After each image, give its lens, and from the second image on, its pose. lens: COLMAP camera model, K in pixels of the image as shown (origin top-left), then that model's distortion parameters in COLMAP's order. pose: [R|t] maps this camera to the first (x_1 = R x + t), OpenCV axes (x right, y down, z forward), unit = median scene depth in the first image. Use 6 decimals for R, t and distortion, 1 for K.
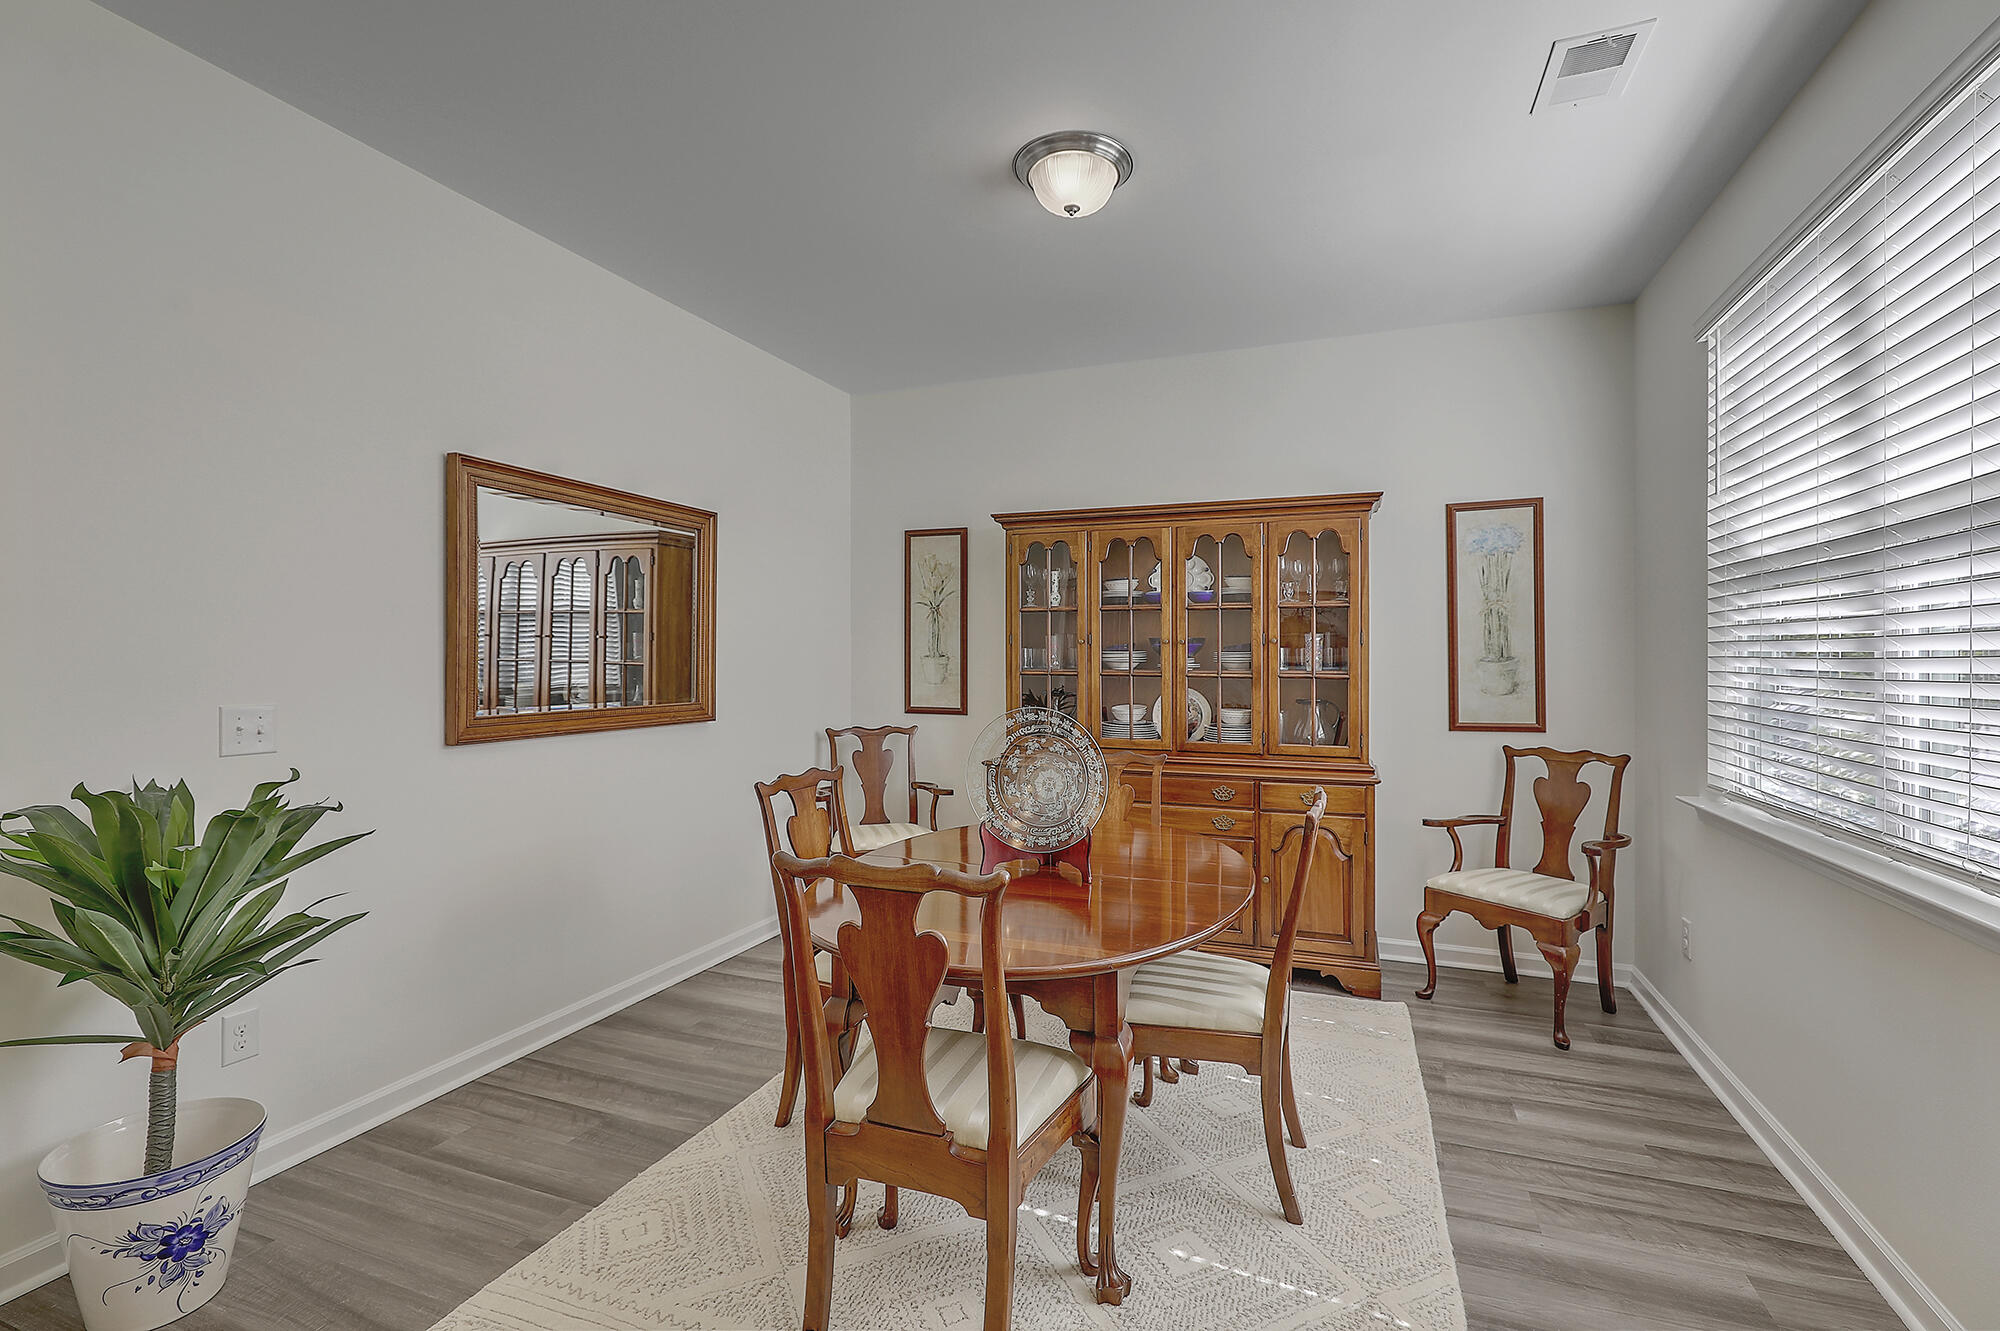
lens RADIAL K [[894.6, 0, 1007.9], [0, 894.6, 654.9], [0, 0, 1]] dist [0.001569, 0.000057]
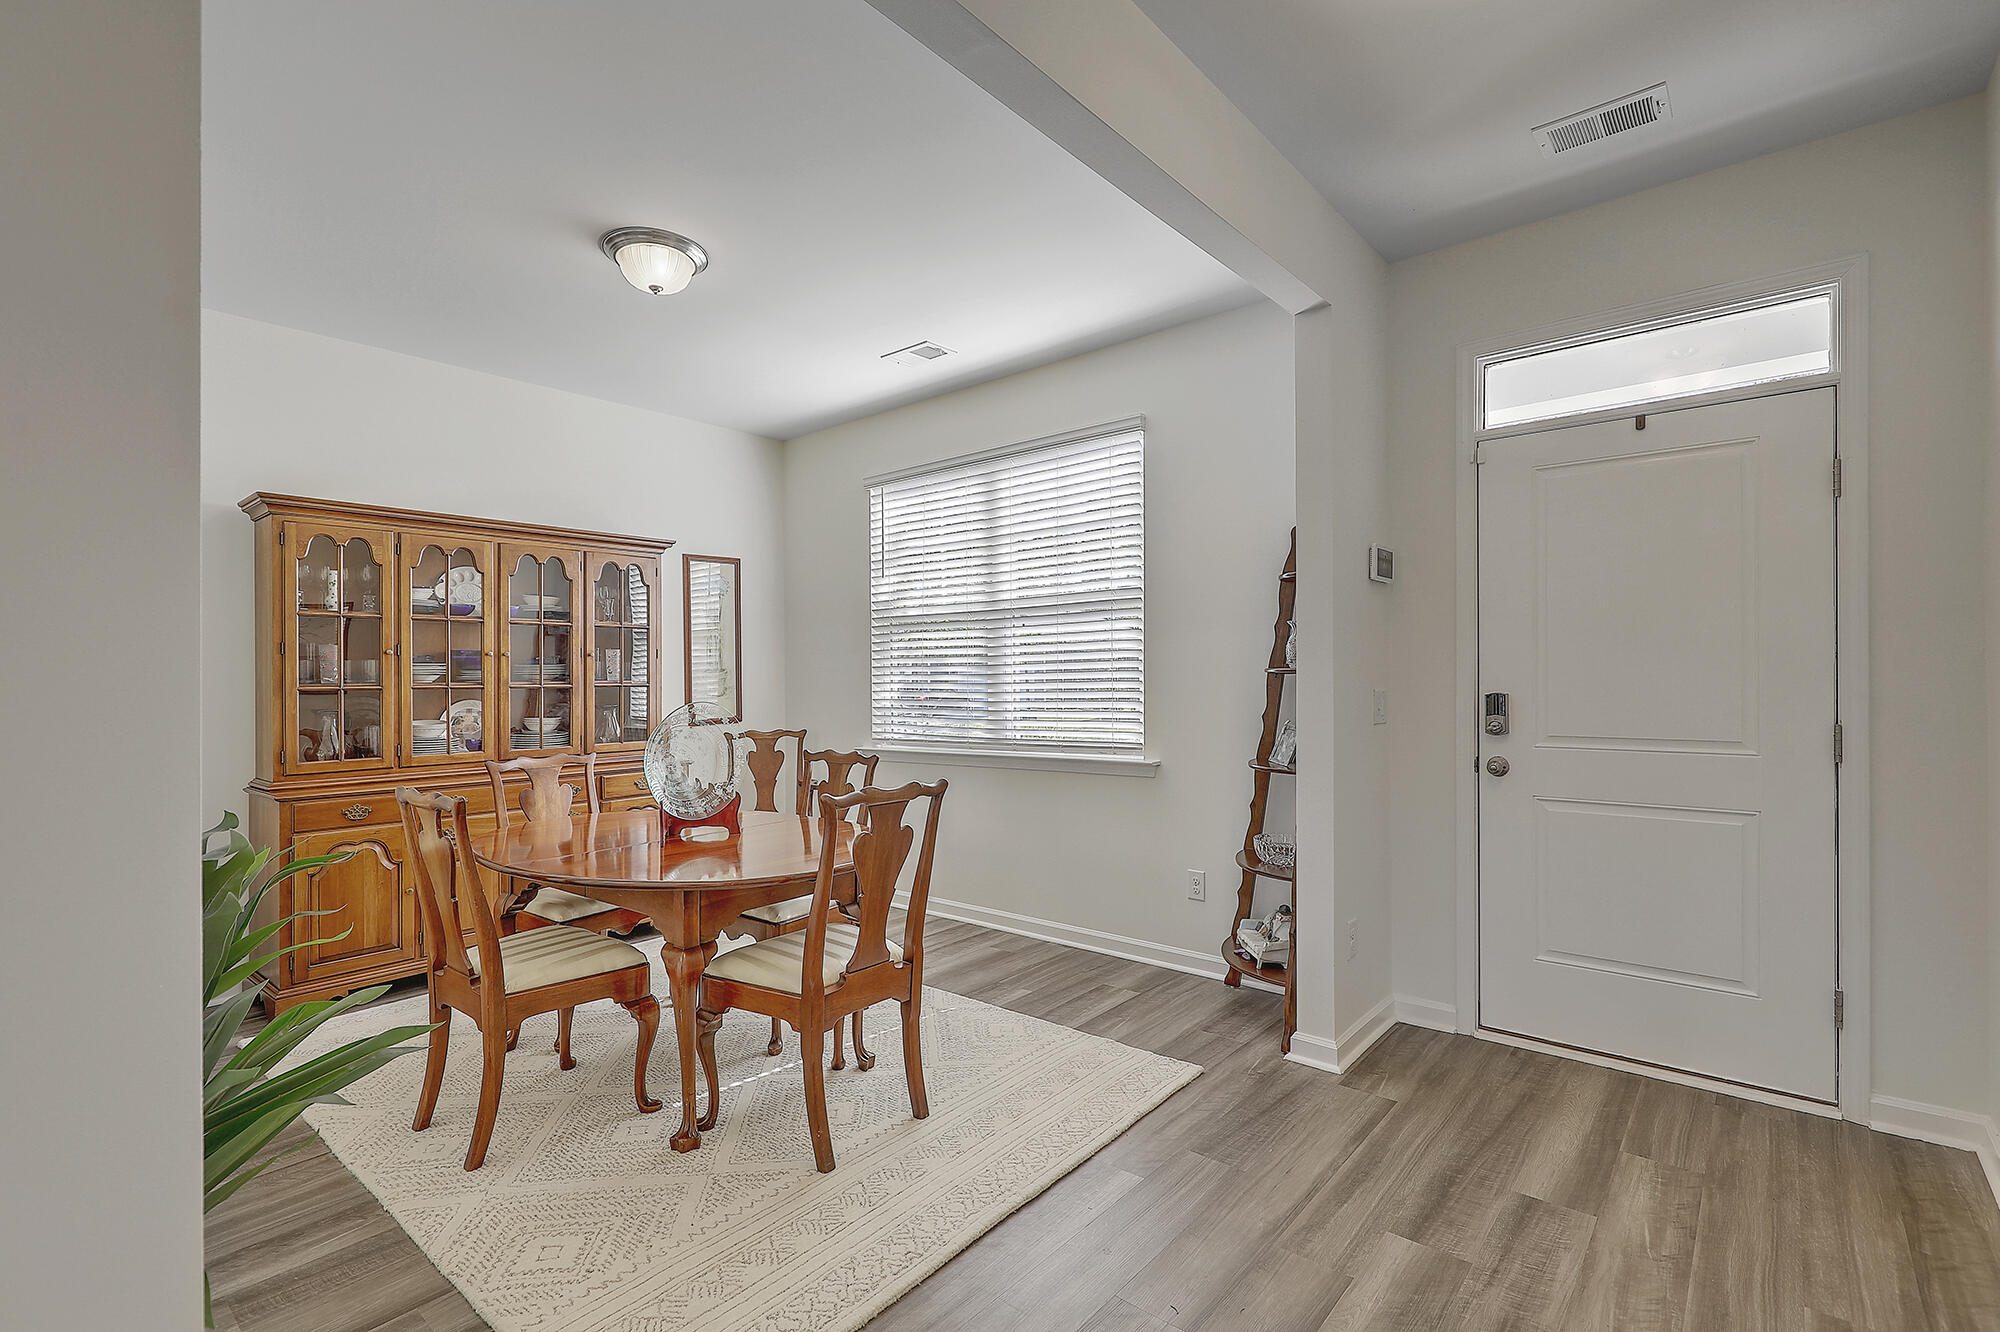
lens RADIAL K [[894.6, 0, 1008.4], [0, 894.6, 669.8], [0, 0, 1]] dist [0.001569, 0.000057]
pose [[0.336335, 0.000104, 0.941742, -0.611393], [0.007377, 0.999969, -0.002746, 0.010761], [-0.941713, 0.007871, 0.336324, 0.108059]]
